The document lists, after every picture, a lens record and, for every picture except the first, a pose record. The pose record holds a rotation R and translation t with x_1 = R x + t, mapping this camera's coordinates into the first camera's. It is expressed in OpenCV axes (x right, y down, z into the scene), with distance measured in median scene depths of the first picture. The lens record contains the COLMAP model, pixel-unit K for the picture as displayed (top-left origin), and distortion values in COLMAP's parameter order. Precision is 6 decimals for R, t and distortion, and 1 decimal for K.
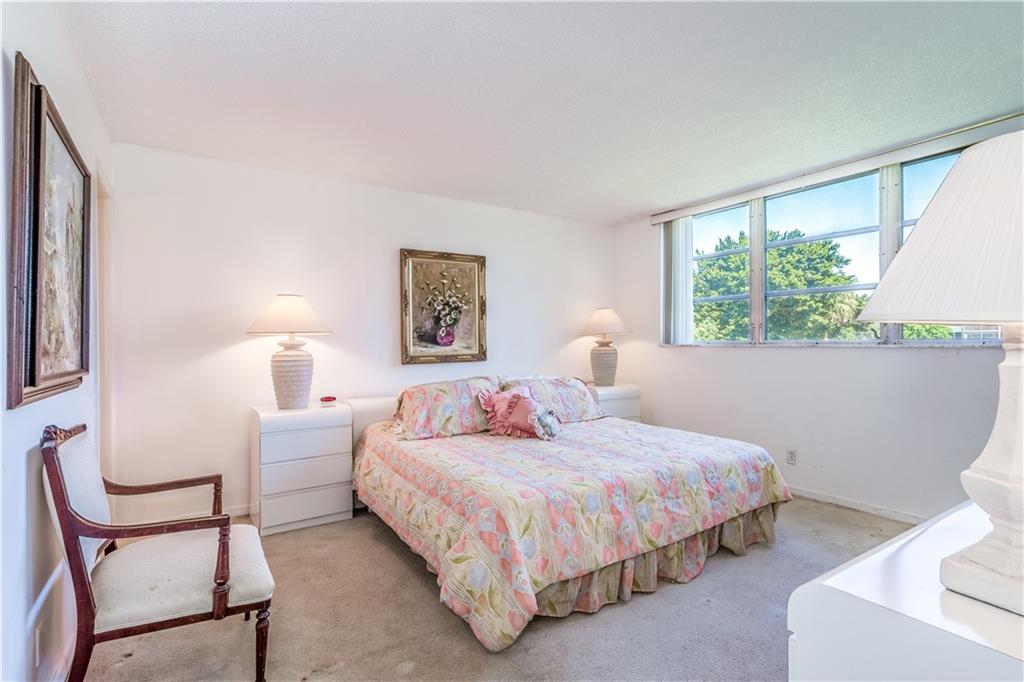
lens RADIAL K [[479.2, 0, 512.0], [0, 479.2, 341.0], [0, 0, 1]] dist [-0.000906, -0.000510]
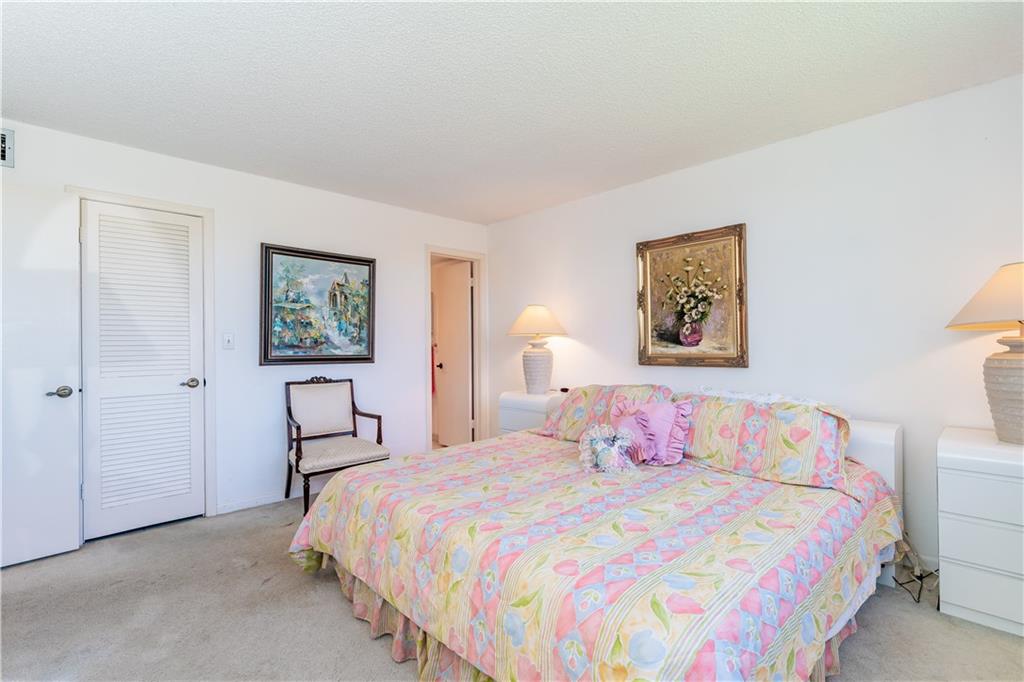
lens RADIAL K [[479.2, 0, 512.0], [0, 479.2, 341.0], [0, 0, 1]] dist [-0.000906, -0.000510]
pose [[0.159307, 0.002137, -0.987227, 0.633712], [0.003721, 0.999989, 0.002765, -0.001885], [0.987222, -0.004114, 0.159298, 0.564123]]
